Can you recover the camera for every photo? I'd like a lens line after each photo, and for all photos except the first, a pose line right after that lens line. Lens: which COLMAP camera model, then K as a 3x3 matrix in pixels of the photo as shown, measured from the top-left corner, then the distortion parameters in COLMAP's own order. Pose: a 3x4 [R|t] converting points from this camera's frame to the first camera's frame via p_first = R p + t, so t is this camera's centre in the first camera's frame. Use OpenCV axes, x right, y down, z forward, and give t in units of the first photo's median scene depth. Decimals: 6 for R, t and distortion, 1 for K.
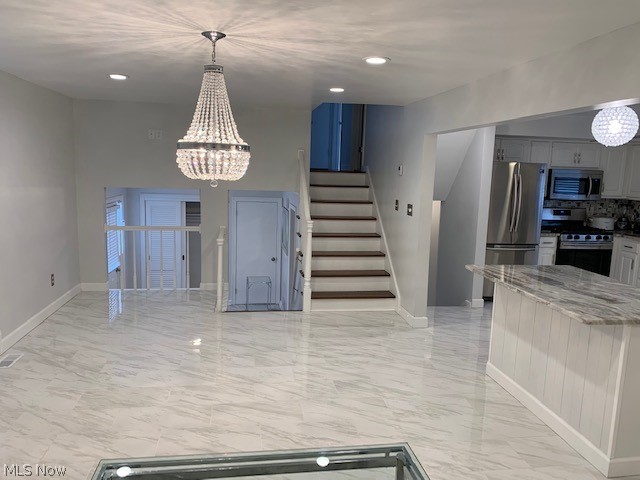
lens RADIAL K [[491.3, 0, 316.2], [0, 491.3, 238.4], [0, 0, 1]] dist [-0.000372, -0.002784]
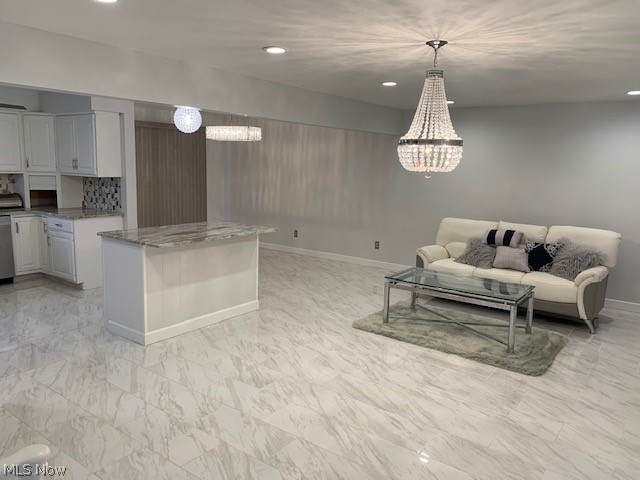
lens RADIAL K [[491.3, 0, 315.9], [0, 491.3, 241.2], [0, 0, 1]] dist [-0.000372, -0.002784]
pose [[-0.704135, -0.163642, 0.690952, -0.686547], [0.050843, 0.958964, 0.278930, -0.242117], [-0.708243, 0.231535, -0.666921, 1.625284]]
